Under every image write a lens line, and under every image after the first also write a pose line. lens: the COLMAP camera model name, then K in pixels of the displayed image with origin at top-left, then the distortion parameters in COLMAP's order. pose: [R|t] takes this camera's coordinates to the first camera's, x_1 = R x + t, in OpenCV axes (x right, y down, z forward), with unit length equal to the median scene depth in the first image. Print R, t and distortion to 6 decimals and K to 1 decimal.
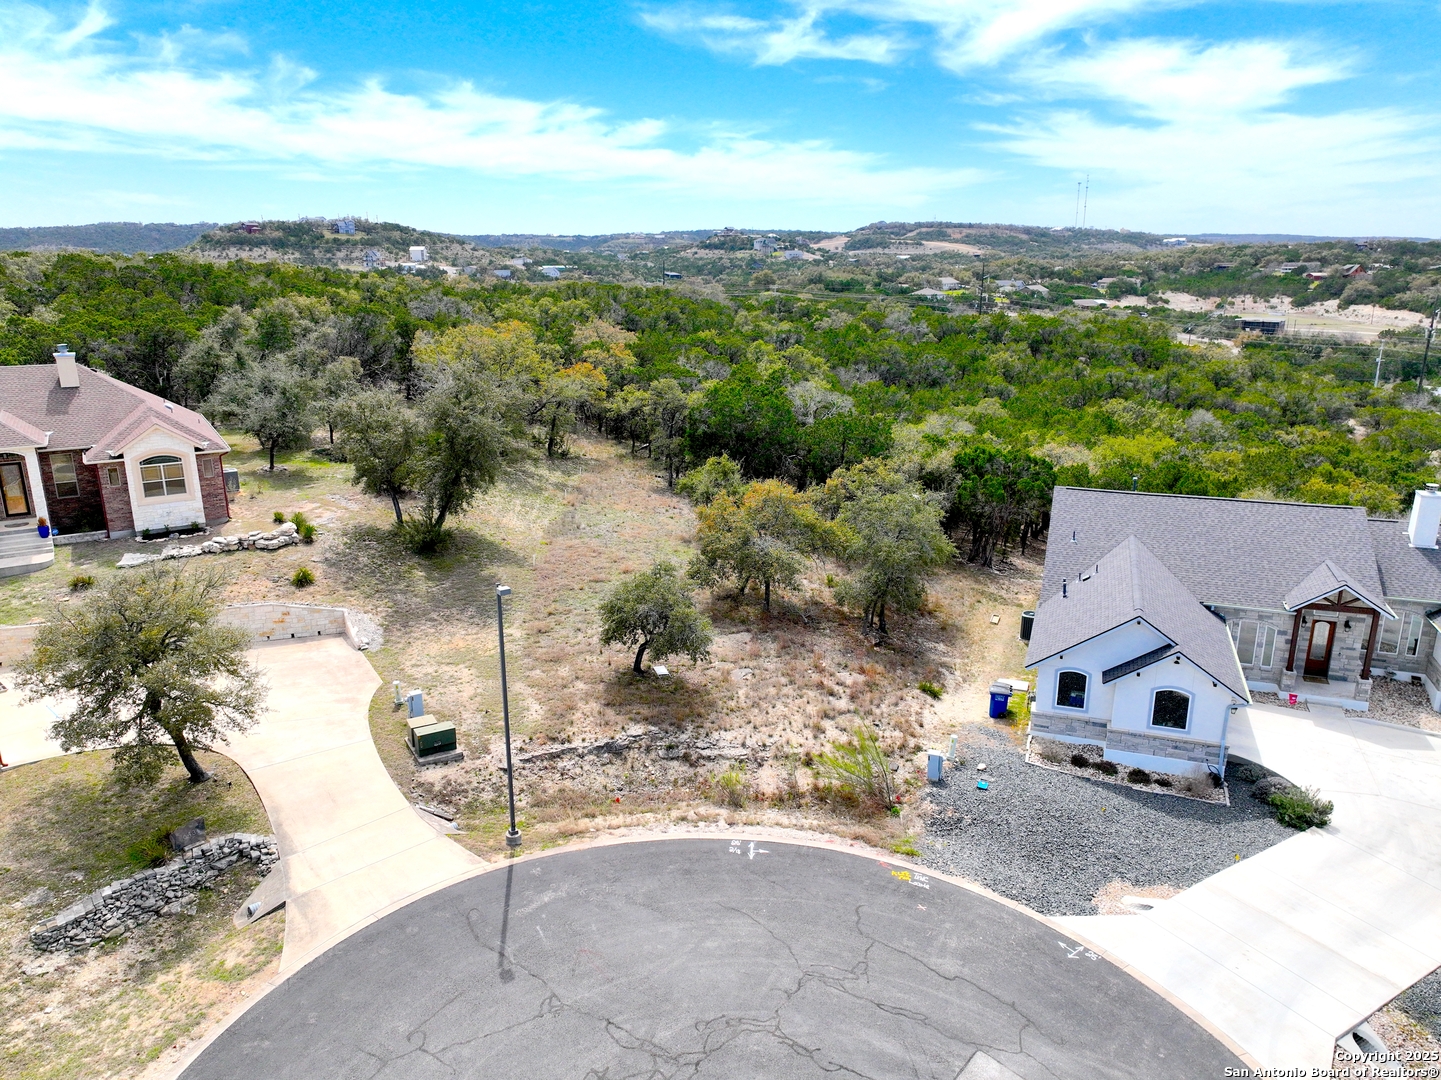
lens RADIAL K [[1021.9, 0, 715.1], [0, 1021.9, 542.9], [0, 0, 1]] dist [-0.001256, 0.018835]
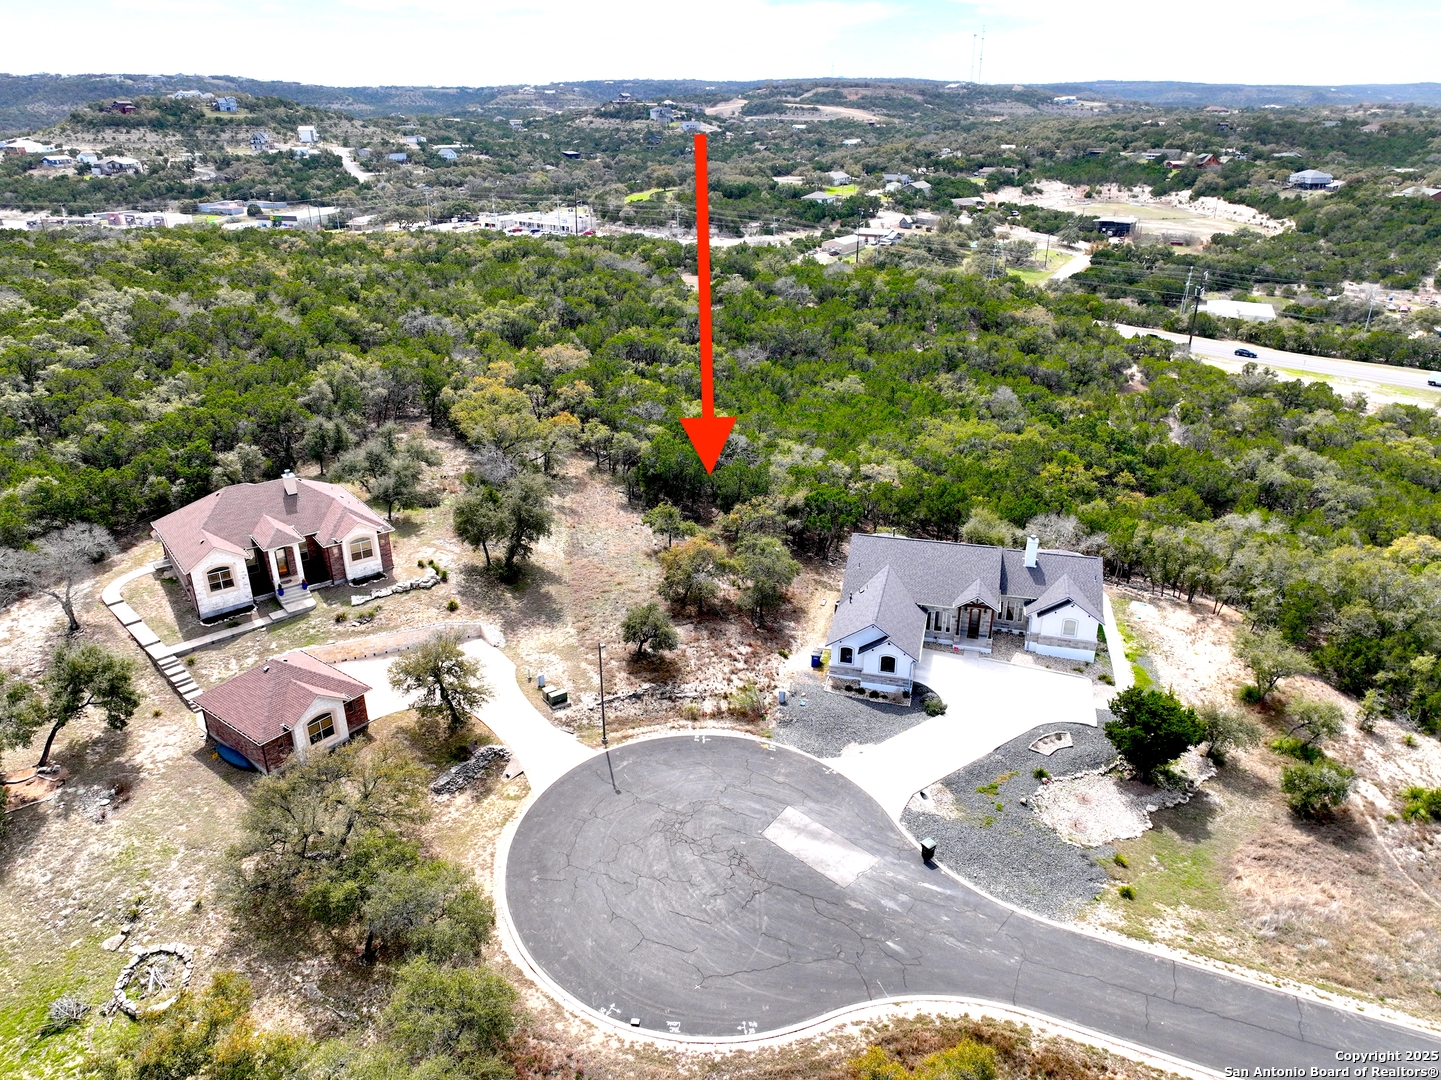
lens RADIAL K [[1021.9, 0, 716.4], [0, 1021.9, 537.5], [0, 0, 1]] dist [-0.001256, 0.018835]
pose [[0.995144, -0.039880, 0.089989, -0.082058], [0.027832, 0.990943, 0.131369, -0.302488], [-0.094412, -0.128227, 0.987241, -0.821045]]
